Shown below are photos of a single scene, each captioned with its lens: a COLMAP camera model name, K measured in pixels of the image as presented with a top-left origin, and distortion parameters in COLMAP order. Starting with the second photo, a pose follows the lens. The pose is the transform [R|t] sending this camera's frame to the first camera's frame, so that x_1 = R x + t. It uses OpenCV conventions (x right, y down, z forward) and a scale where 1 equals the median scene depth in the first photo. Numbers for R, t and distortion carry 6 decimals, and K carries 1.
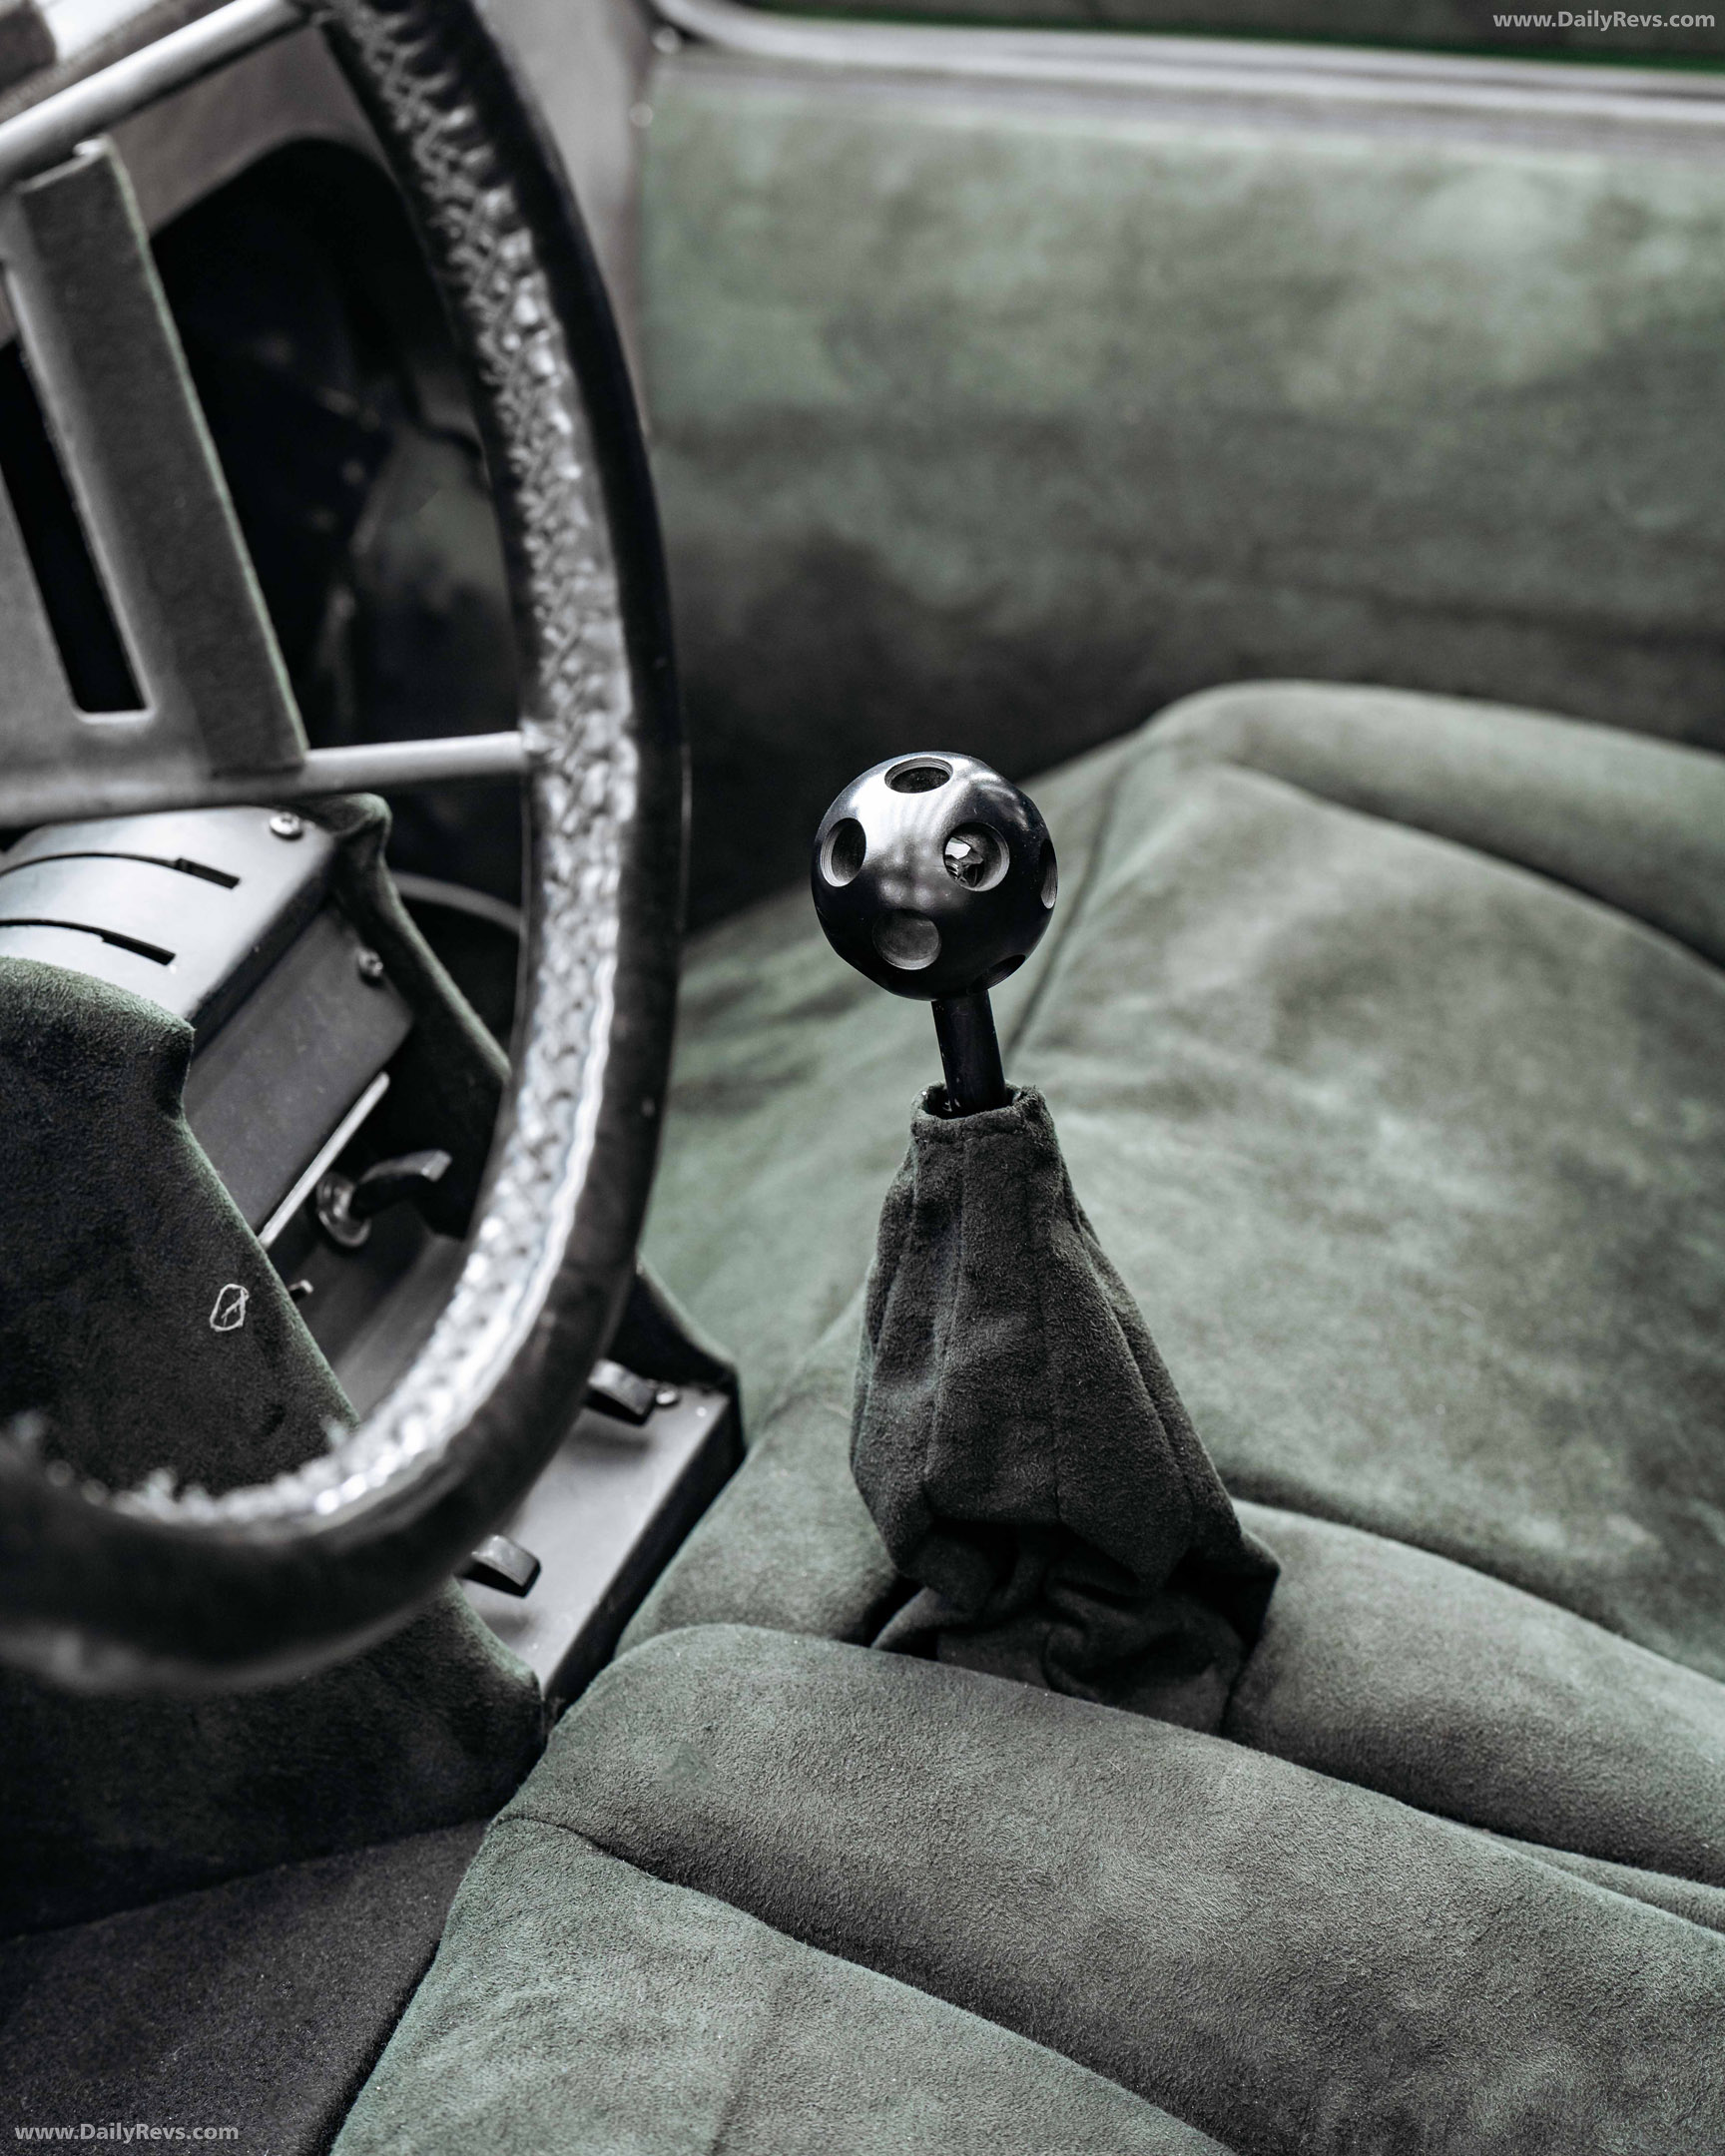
lens RADIAL K [[5169.6, 0, 862.5], [0, 5169.6, 1078.0], [0, 0, 1]] dist [-0.086927, -0.522261]
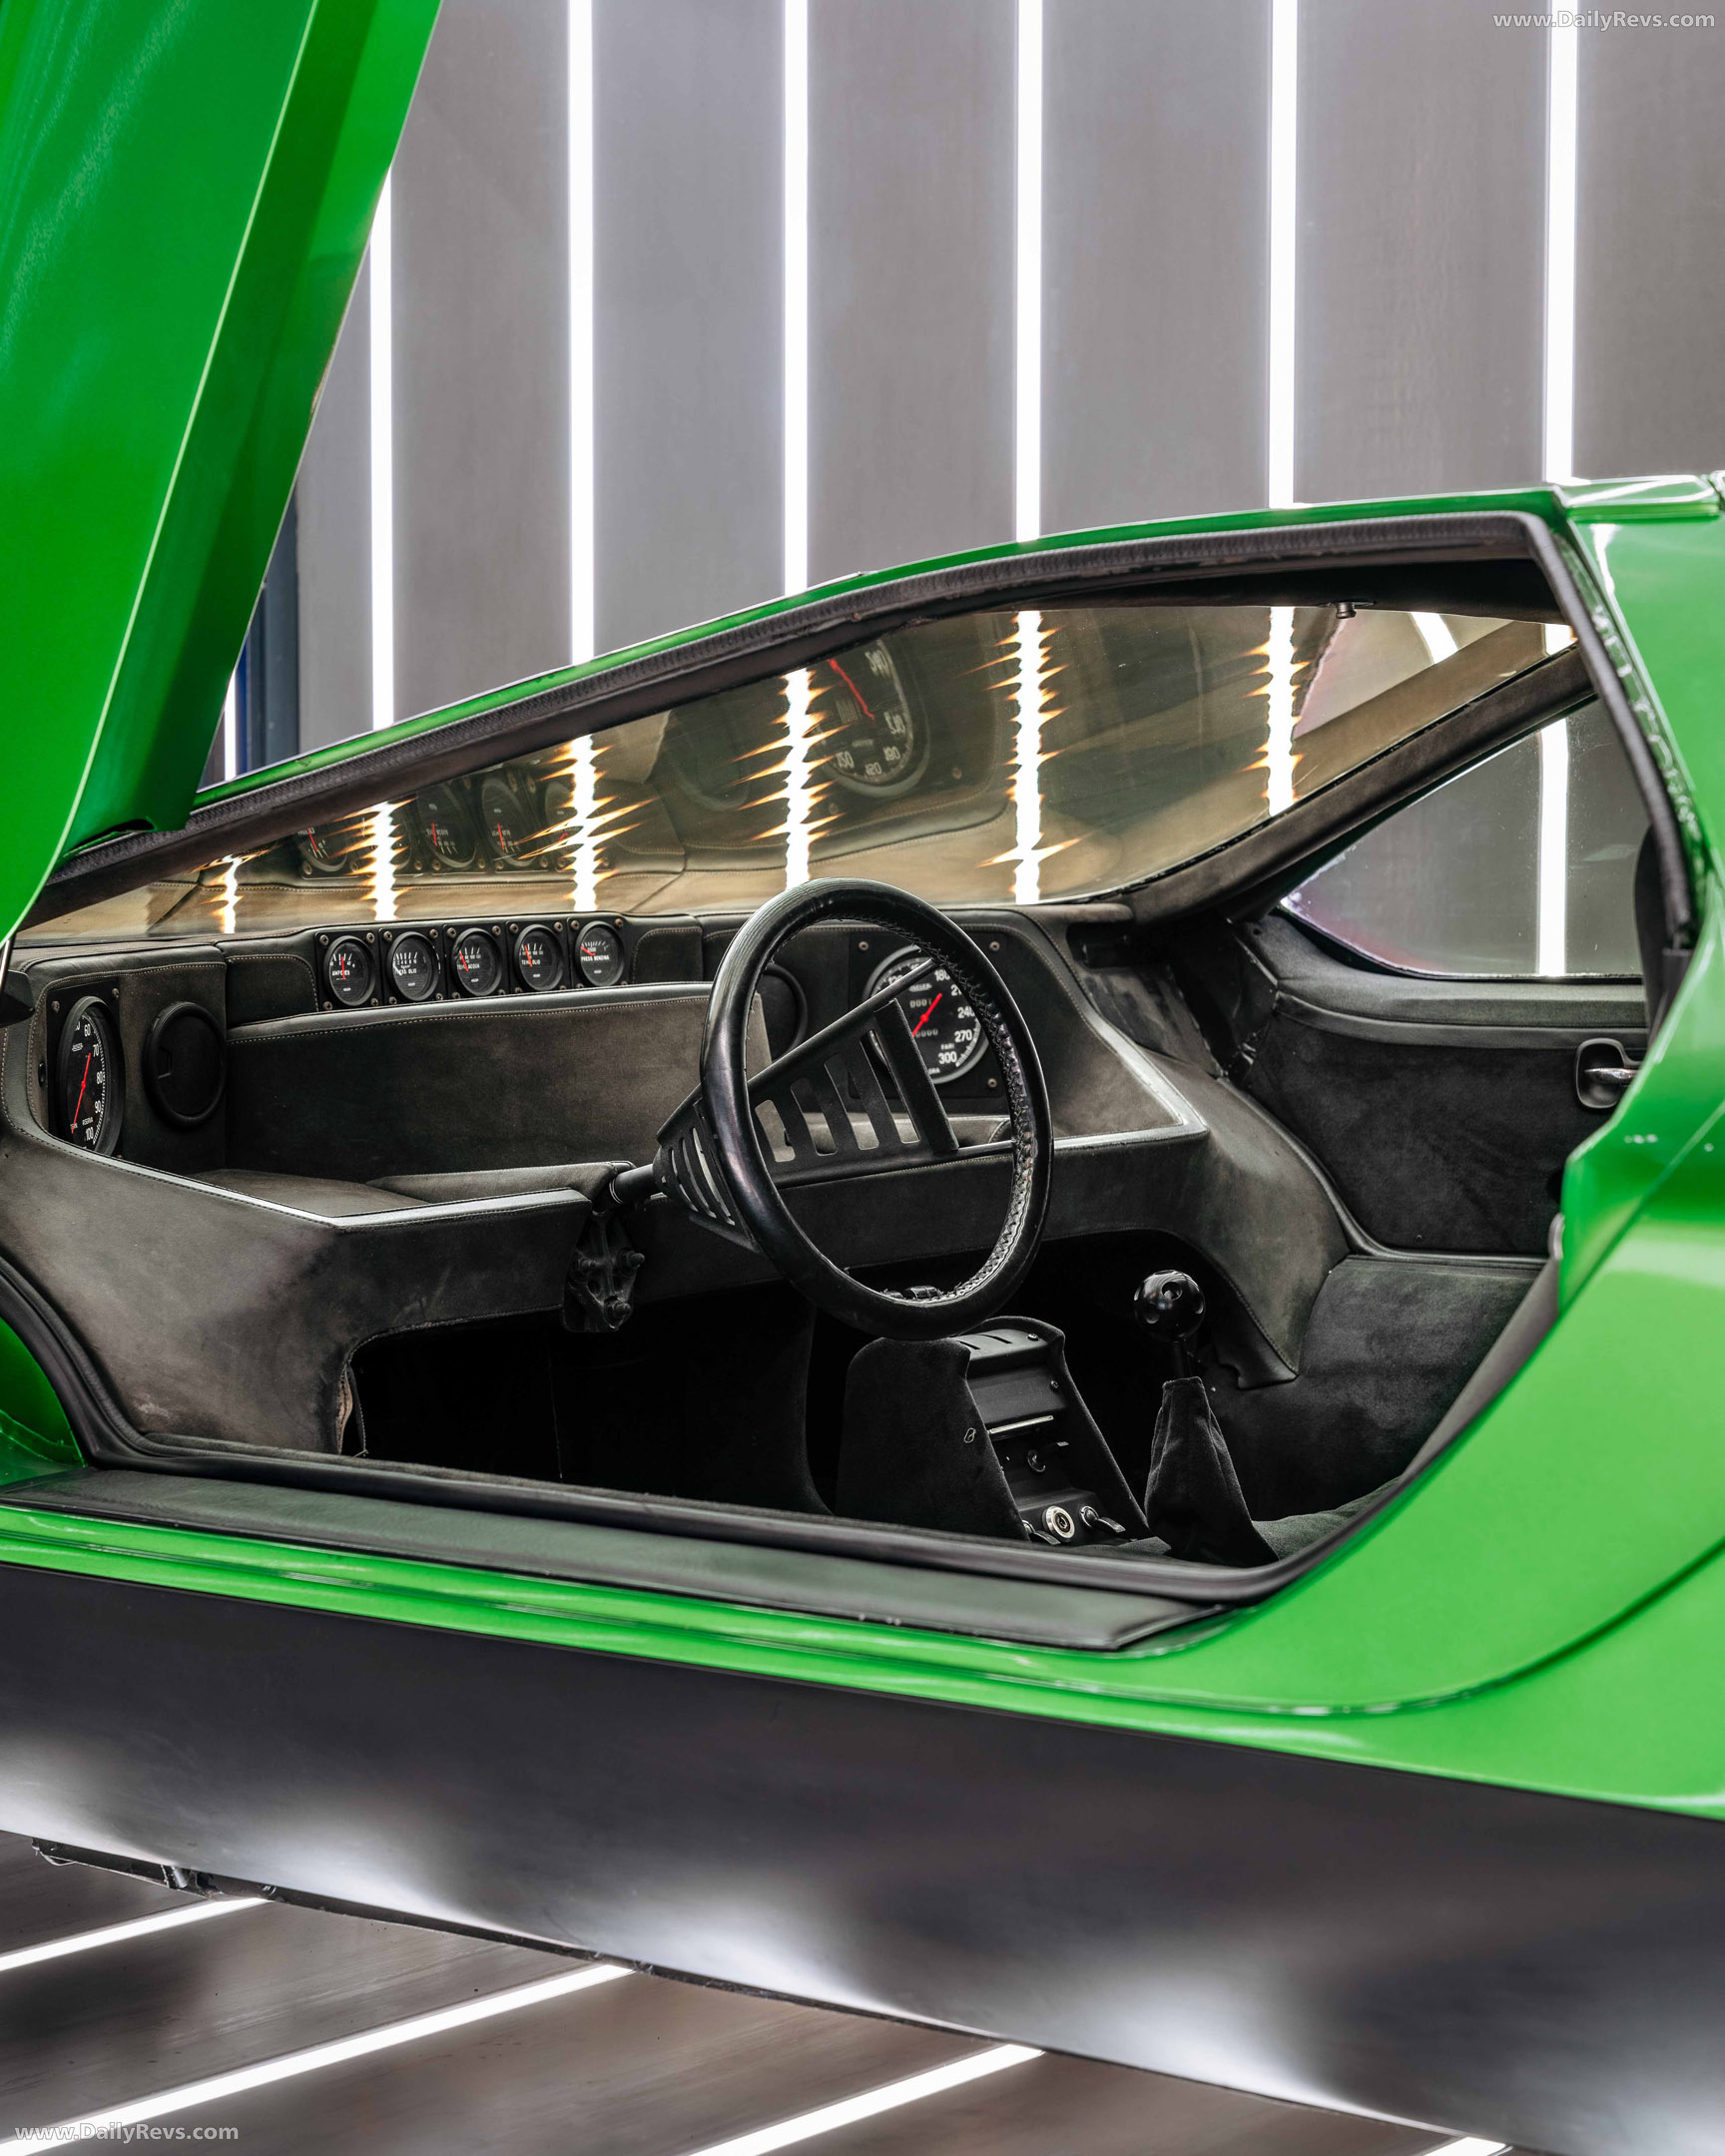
lens RADIAL K [[4531.1, 0, 862.6], [0, 4531.1, 1276.4], [0, 0, 1]] dist [0.041594, 0.053531]
pose [[0.922857, 0.048083, -0.382129, 0.860884], [-0.184141, 0.926513, -0.328124, 0.855242], [0.338270, 0.373177, 0.863893, -1.481671]]
